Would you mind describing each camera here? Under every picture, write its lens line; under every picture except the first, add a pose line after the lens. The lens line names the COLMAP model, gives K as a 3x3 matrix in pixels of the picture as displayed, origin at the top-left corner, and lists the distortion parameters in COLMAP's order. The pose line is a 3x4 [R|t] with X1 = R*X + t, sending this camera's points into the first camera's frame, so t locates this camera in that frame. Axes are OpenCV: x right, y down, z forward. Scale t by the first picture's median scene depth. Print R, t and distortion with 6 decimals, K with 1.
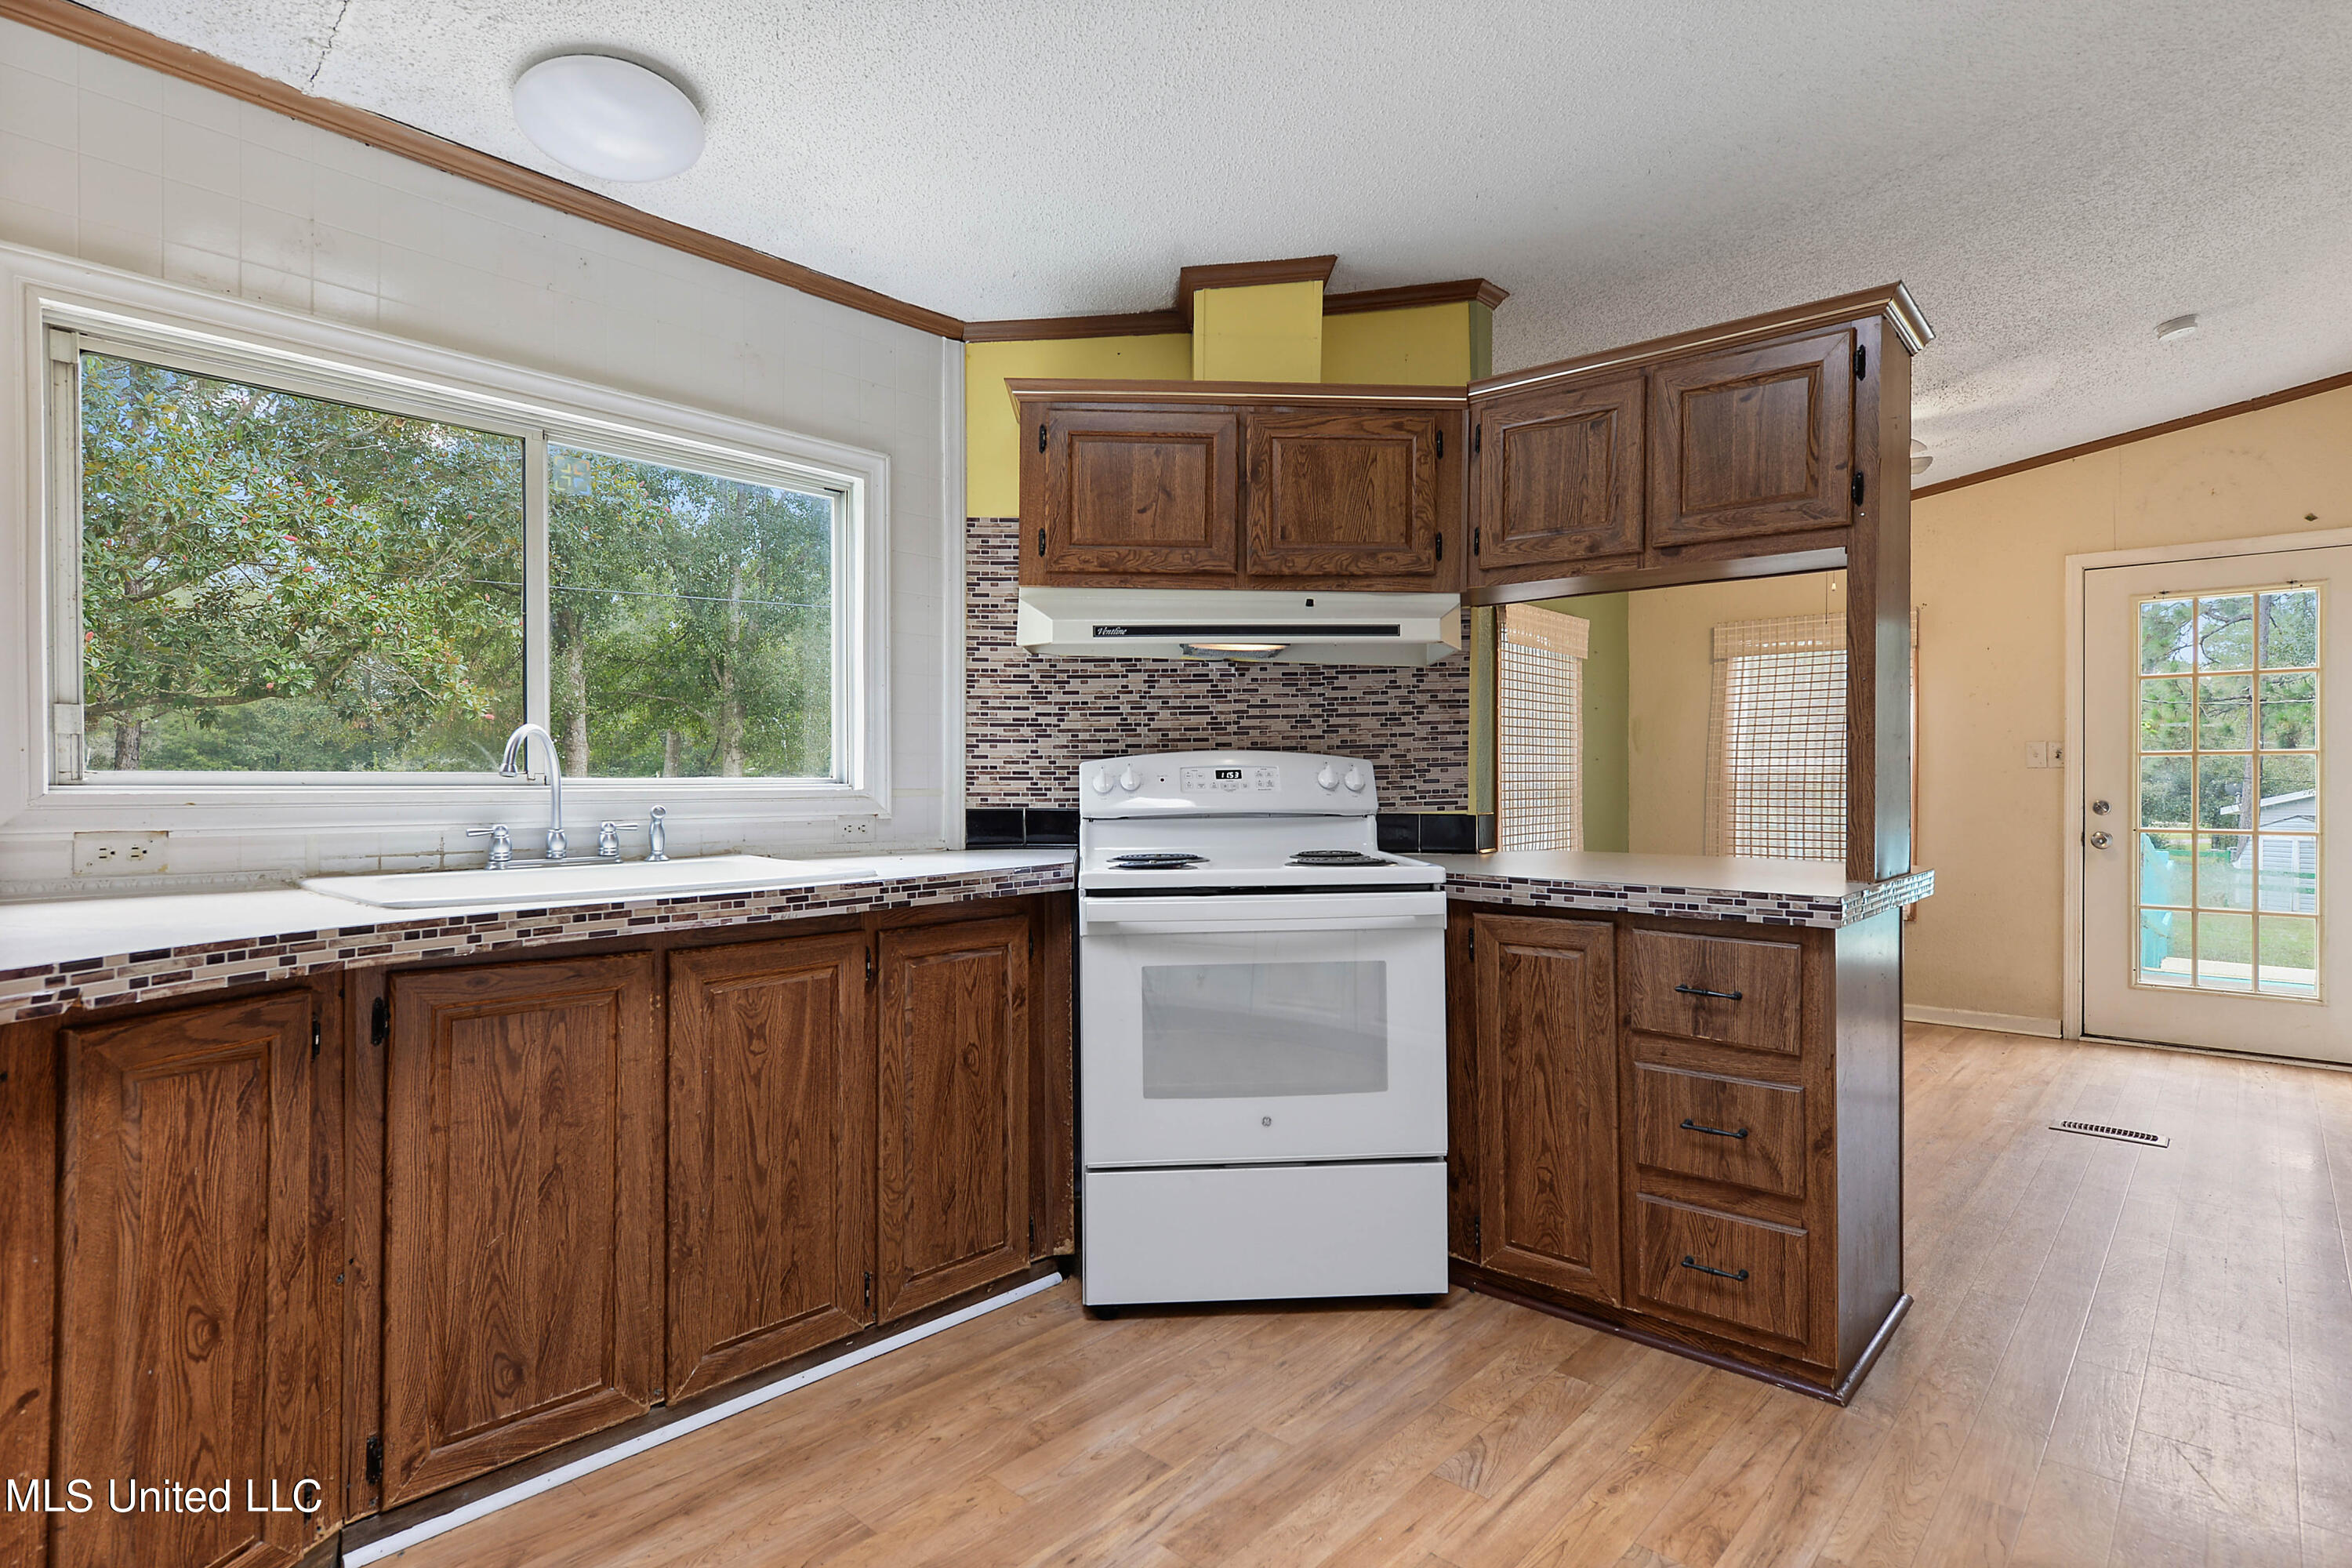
lens RADIAL K [[1232.5, 0, 1176.0], [0, 1232.5, 784.0], [0, 0, 1]] dist [0.003344, 0.001503]
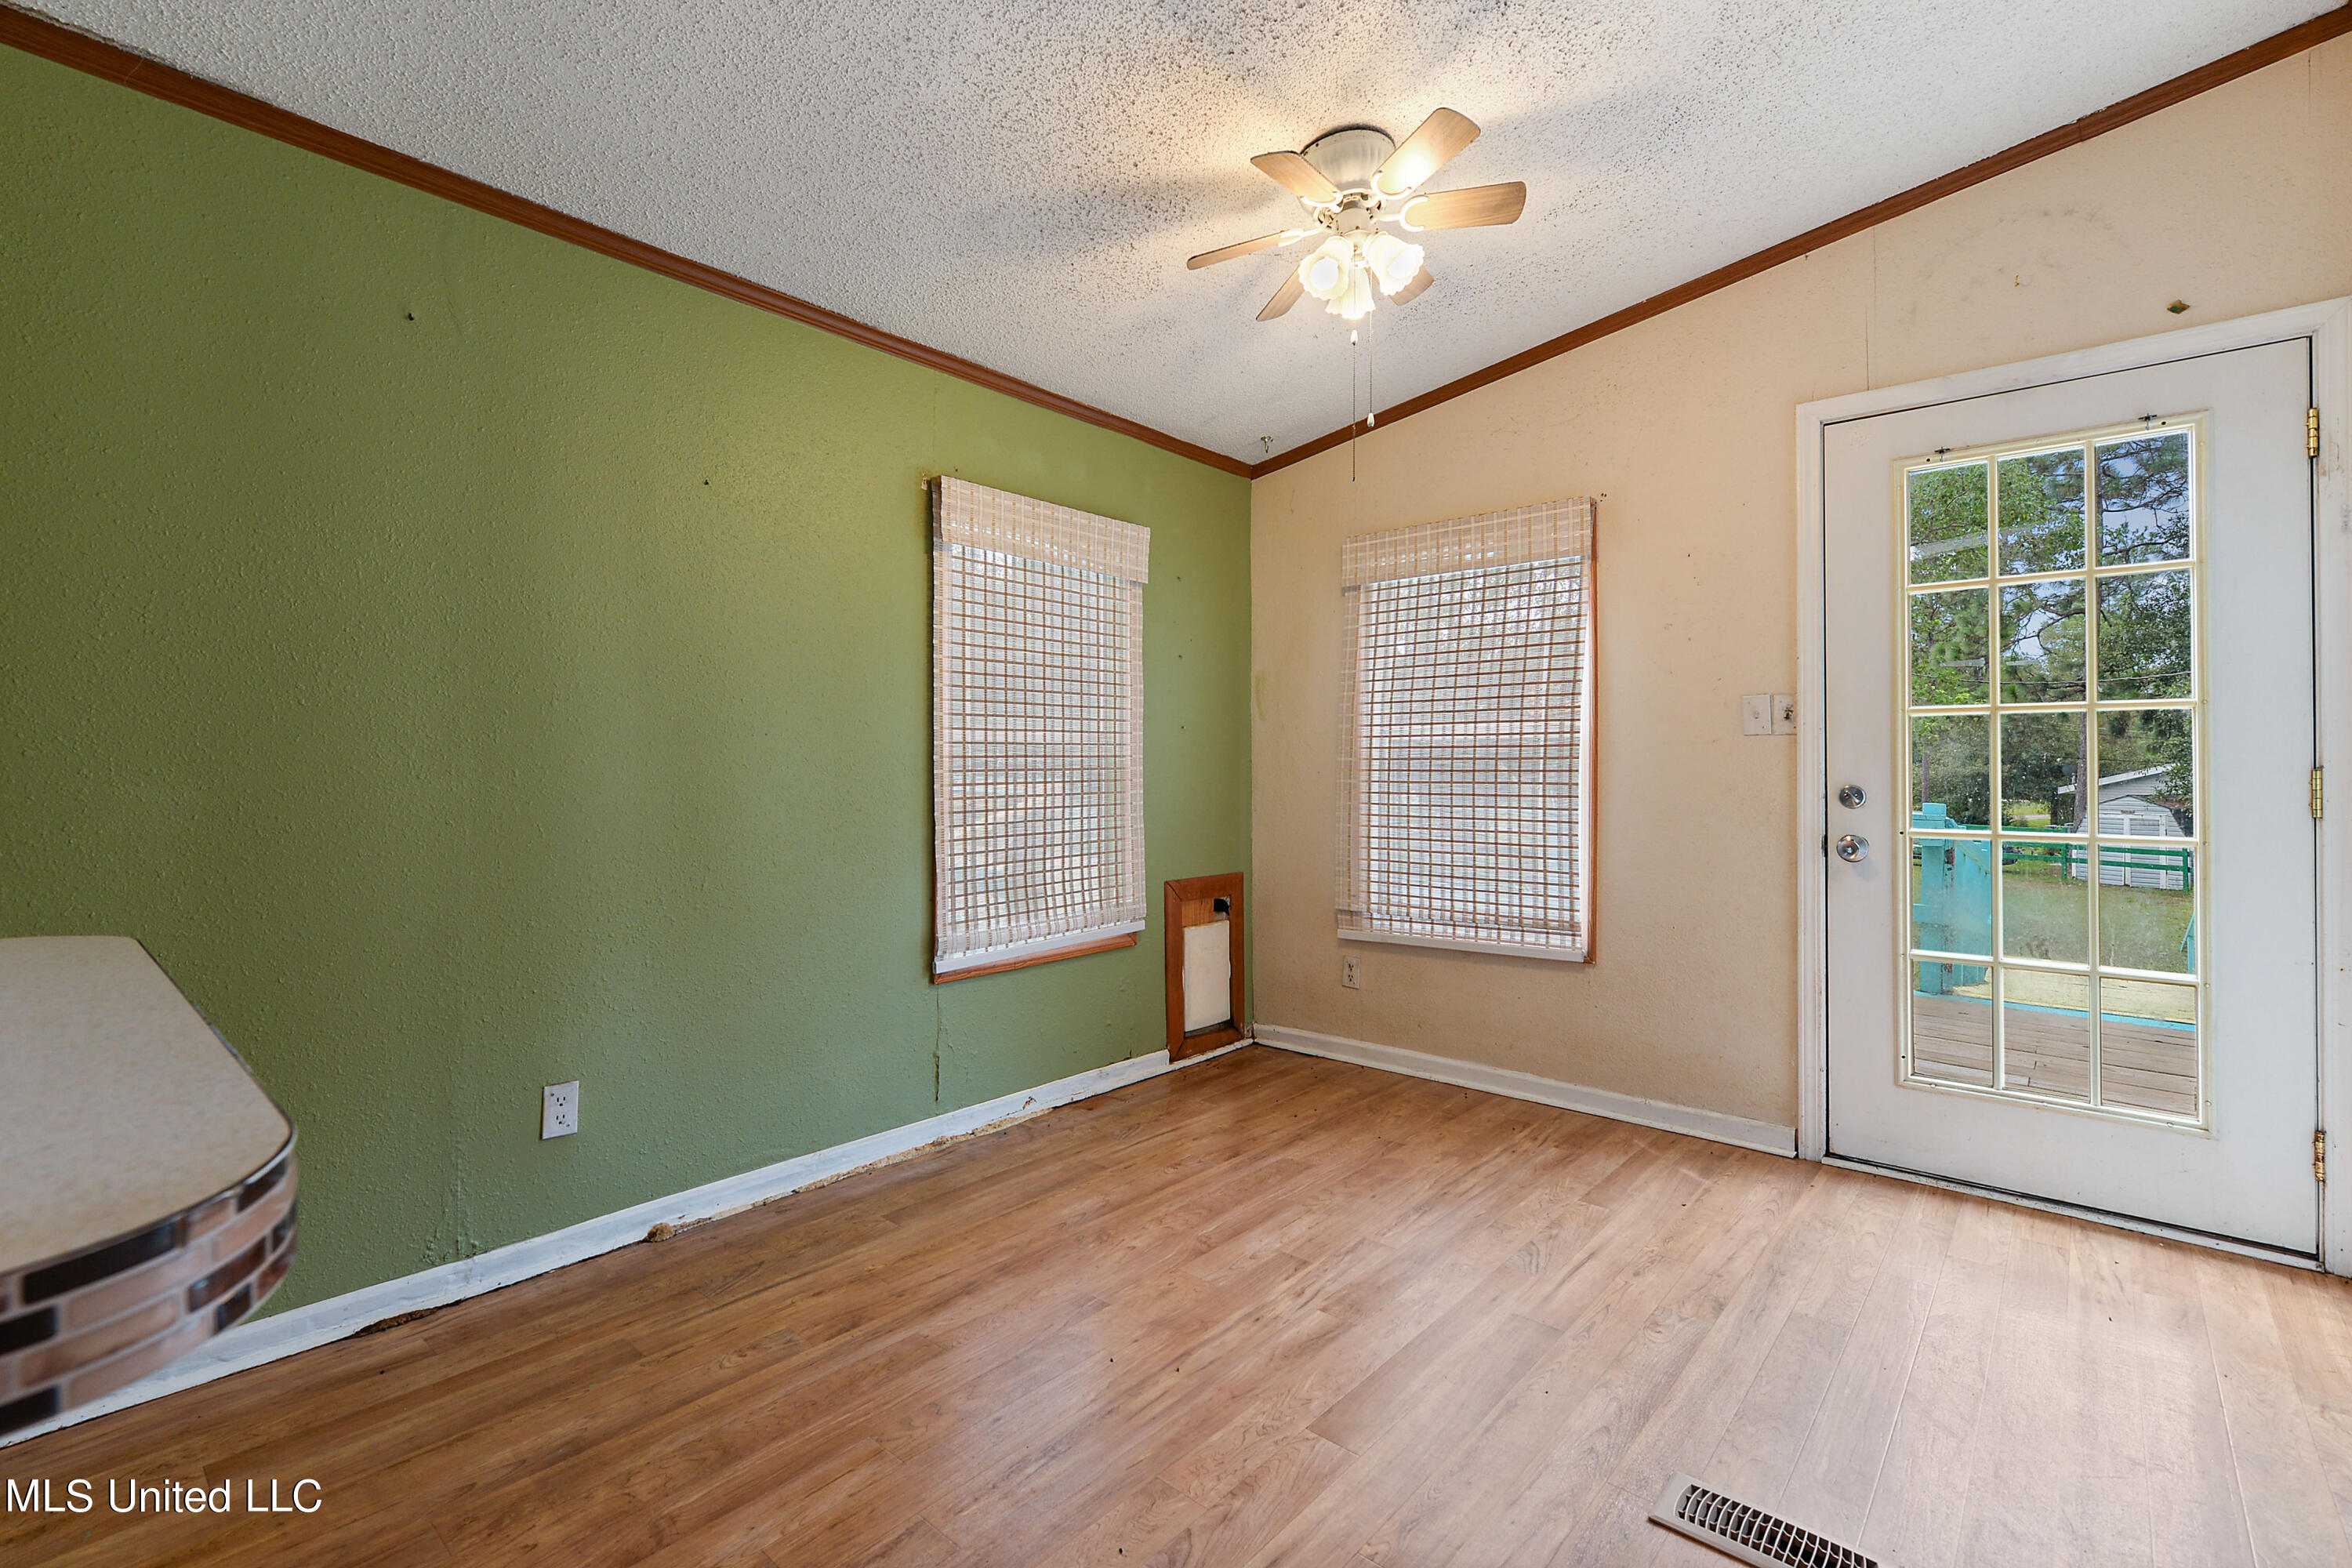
lens RADIAL K [[1050.8, 0, 1175.2], [0, 1050.8, 752.9], [0, 0, 1]] dist [-0.003484, -0.000437]
pose [[0.999827, -0.012480, -0.013797, 0.676551], [0.012502, 0.999921, 0.001545, -0.014200], [0.013777, -0.001717, 0.999904, 0.755039]]
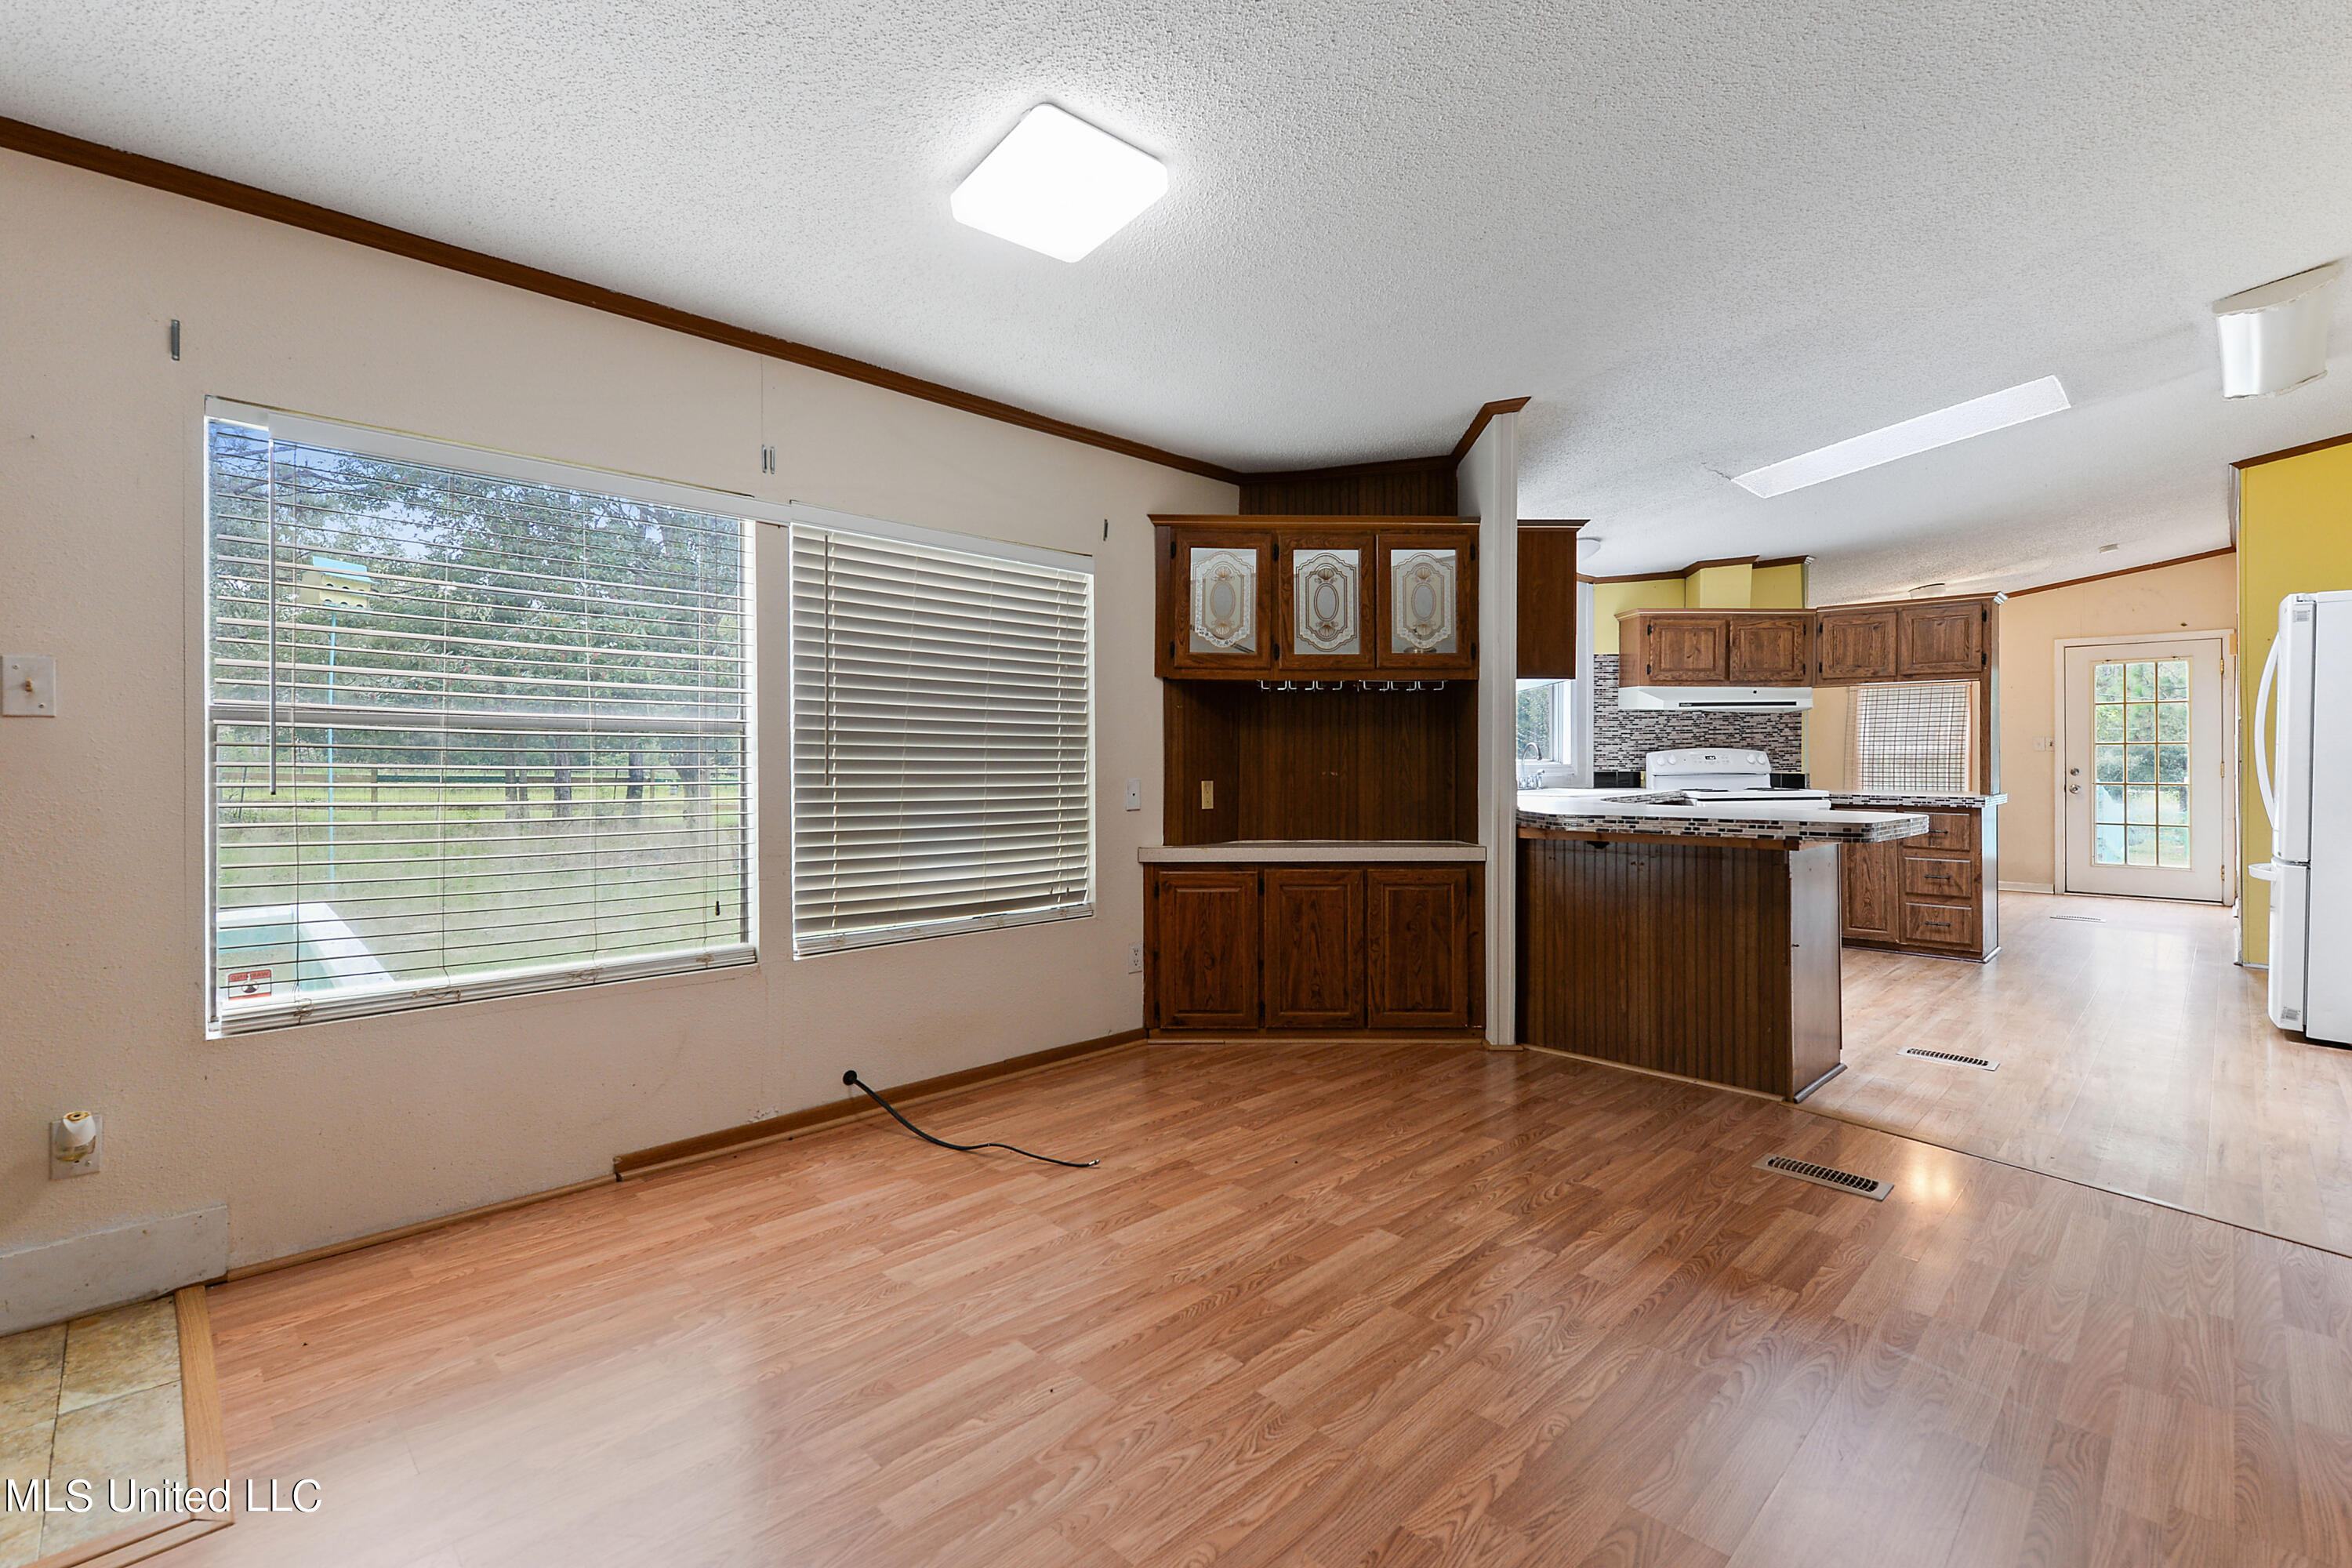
lens RADIAL K [[1050.8, 0, 1175.2], [0, 1050.8, 752.9], [0, 0, 1]] dist [-0.003484, -0.000437]
pose [[0.997608, -0.002761, -0.069073, -0.867362], [0.002296, 0.999974, -0.006813, -0.004822], [0.069090, 0.006638, 0.997588, -1.172780]]
